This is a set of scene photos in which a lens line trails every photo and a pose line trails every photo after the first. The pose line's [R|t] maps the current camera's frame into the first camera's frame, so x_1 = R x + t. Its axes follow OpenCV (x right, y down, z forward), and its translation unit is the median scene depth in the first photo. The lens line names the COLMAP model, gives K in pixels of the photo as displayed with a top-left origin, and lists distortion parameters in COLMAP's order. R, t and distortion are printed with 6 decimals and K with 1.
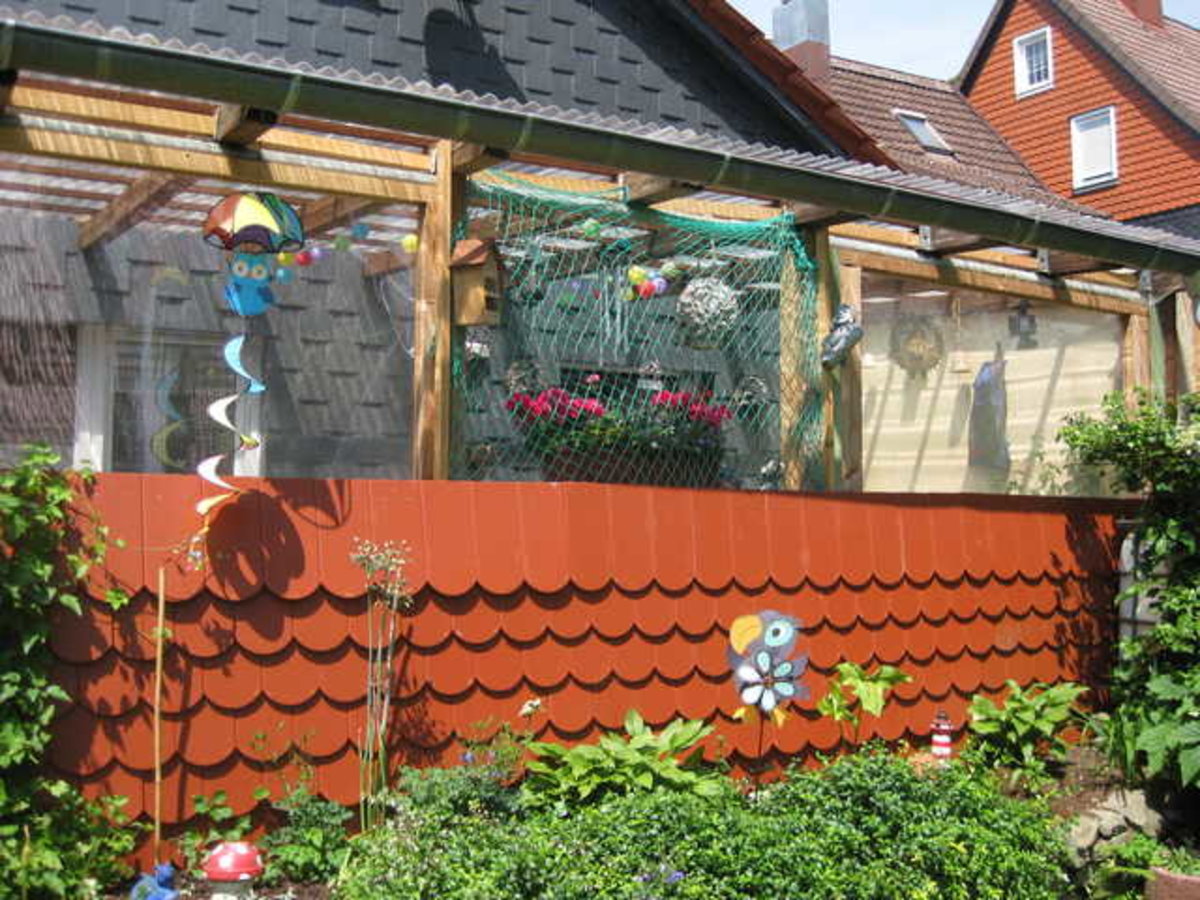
lens RADIAL K [[1332.0, 0, 604.7], [0, 1332.0, 443.0], [0, 0, 1]] dist [-0.170550, 0.133379]
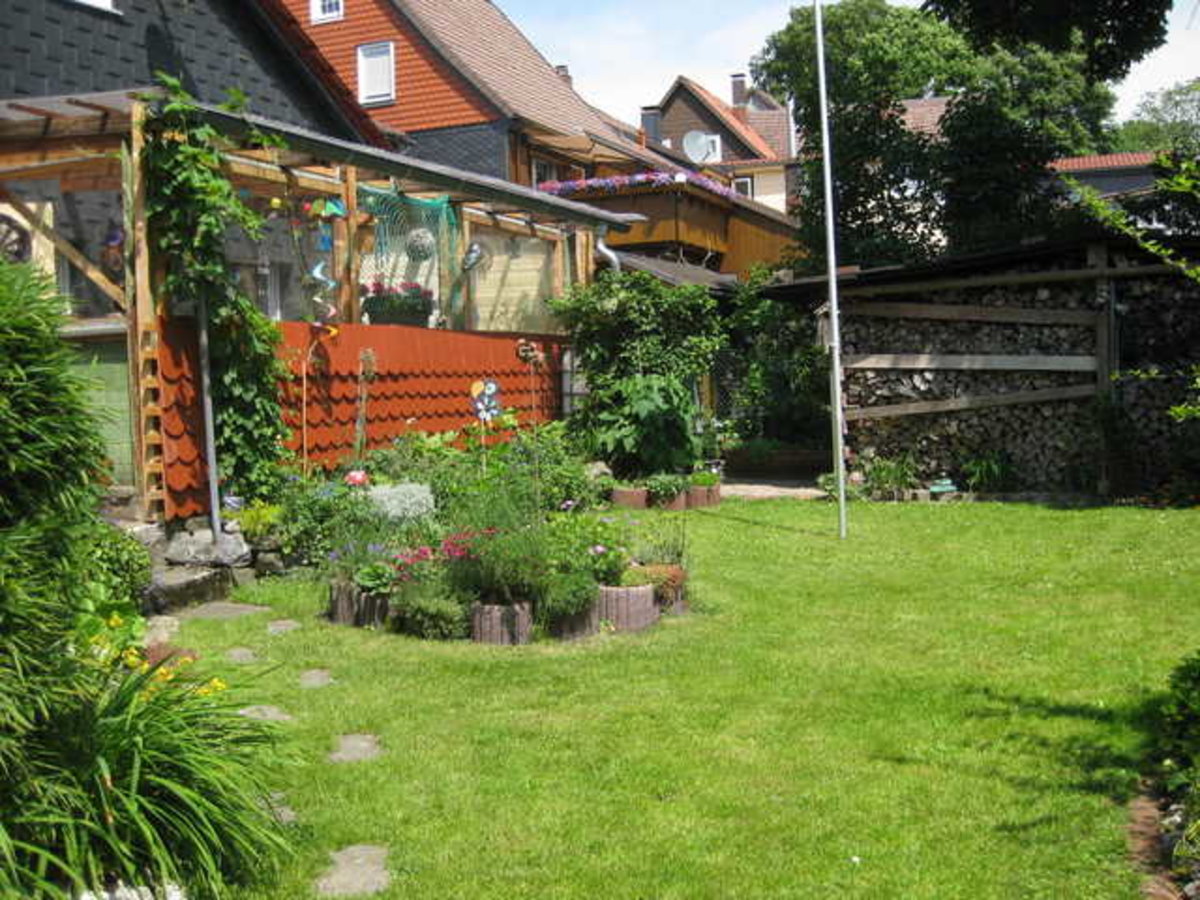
lens RADIAL K [[1332.0, 0, 604.7], [0, 1332.0, 443.0], [0, 0, 1]] dist [-0.170550, 0.133379]
pose [[0.813000, -0.054729, 0.579685, -0.557867], [-0.005811, 0.994761, 0.102066, -0.001321], [-0.582234, -0.086348, 0.808423, -0.536290]]
